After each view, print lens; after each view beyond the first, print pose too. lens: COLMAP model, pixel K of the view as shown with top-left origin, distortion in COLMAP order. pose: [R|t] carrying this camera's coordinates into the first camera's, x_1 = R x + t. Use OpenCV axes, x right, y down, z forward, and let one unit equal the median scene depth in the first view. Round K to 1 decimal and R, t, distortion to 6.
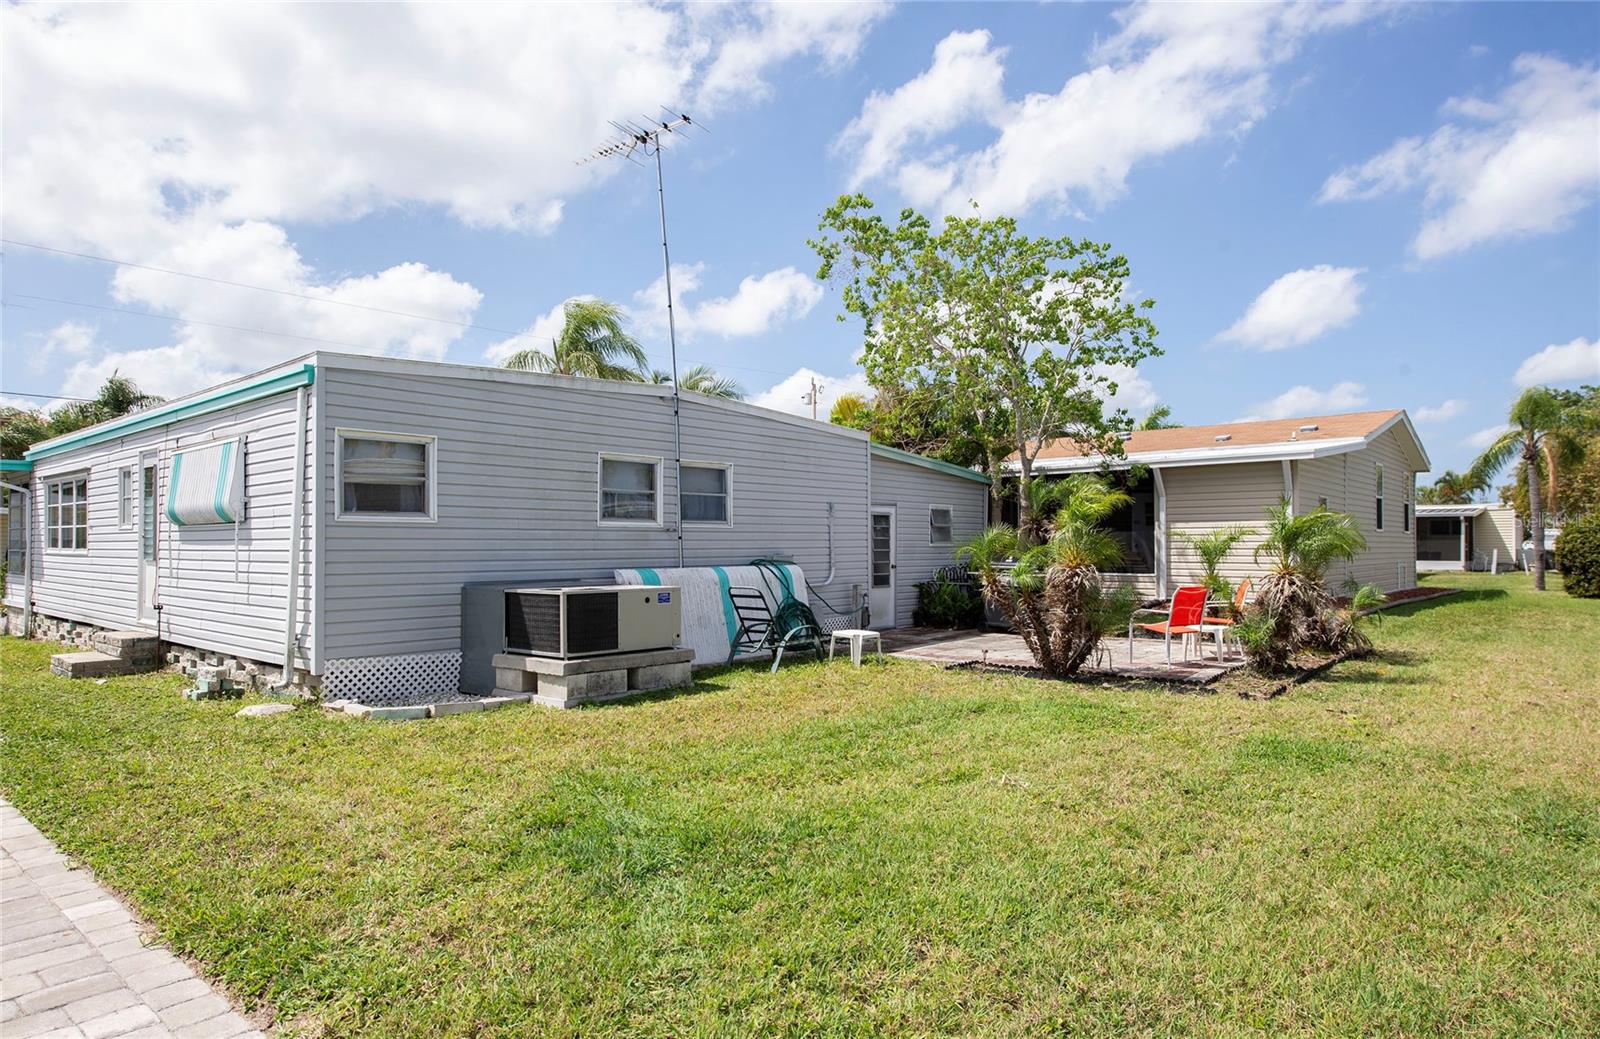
lens RADIAL K [[908.1, 0, 803.0], [0, 908.1, 557.8], [0, 0, 1]] dist [-0.006436, -0.000315]
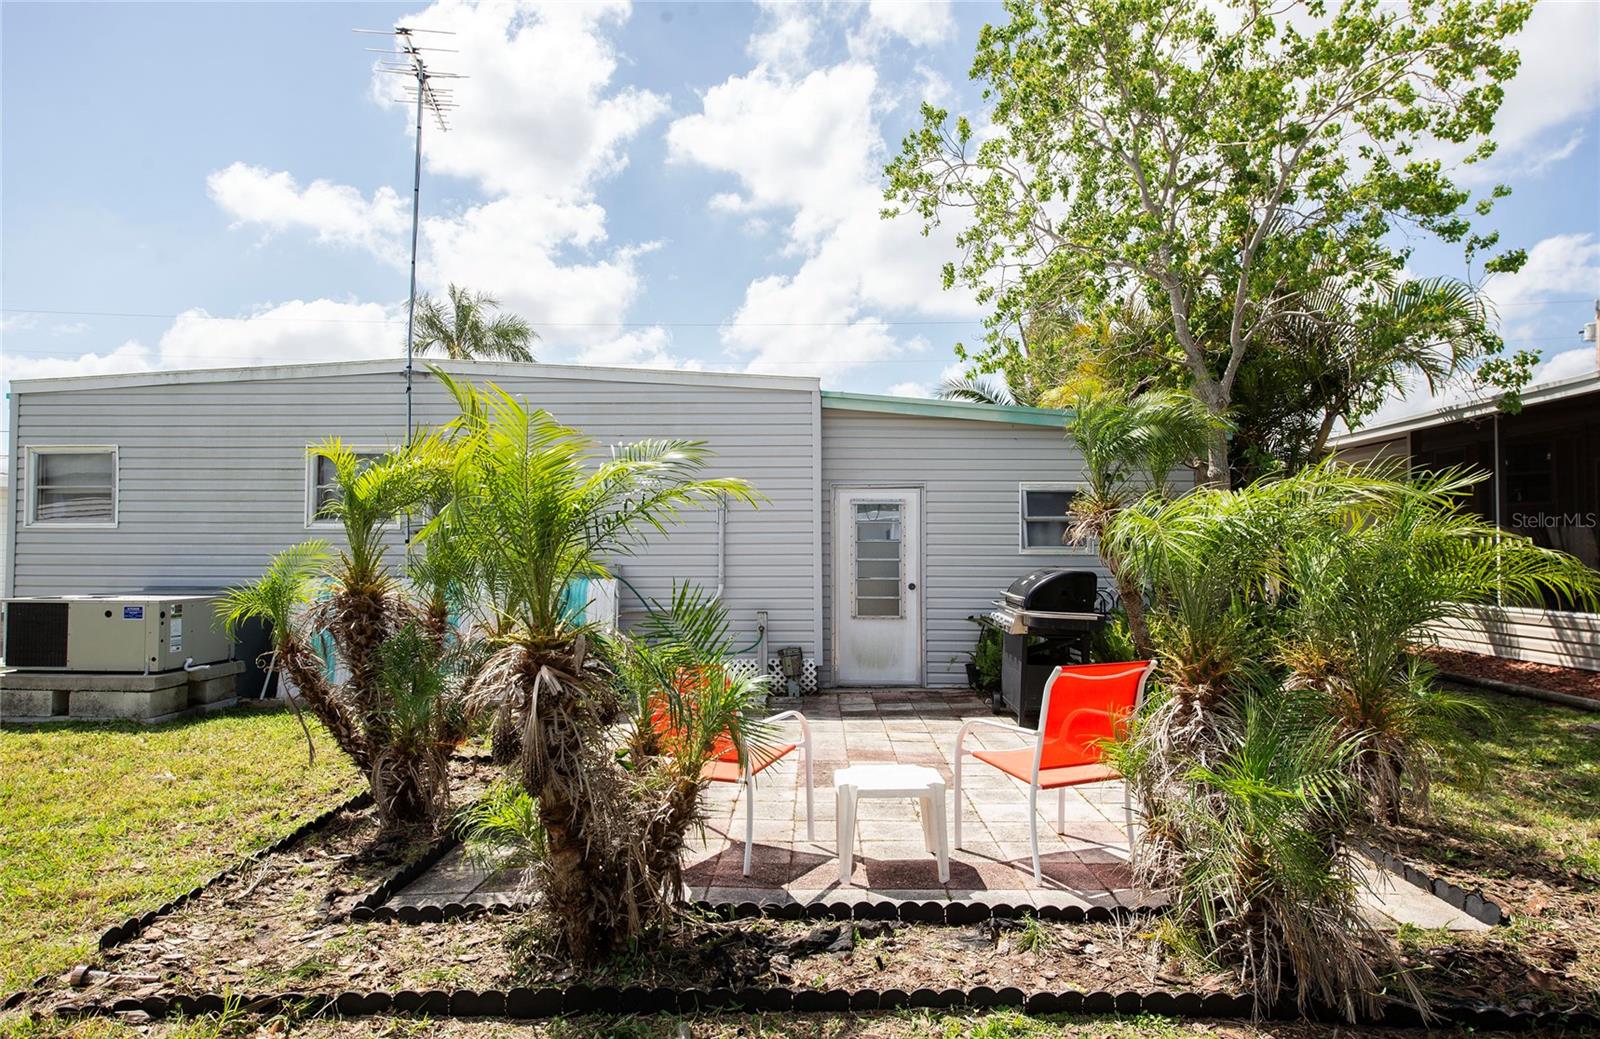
lens RADIAL K [[908.1, 0, 803.0], [0, 908.1, 557.8], [0, 0, 1]] dist [-0.006436, -0.000315]
pose [[0.642113, 0.005246, -0.766592, 0.882537], [-0.011481, 0.999930, -0.002774, -0.011421], [0.766524, 0.010582, 0.642128, 0.930335]]
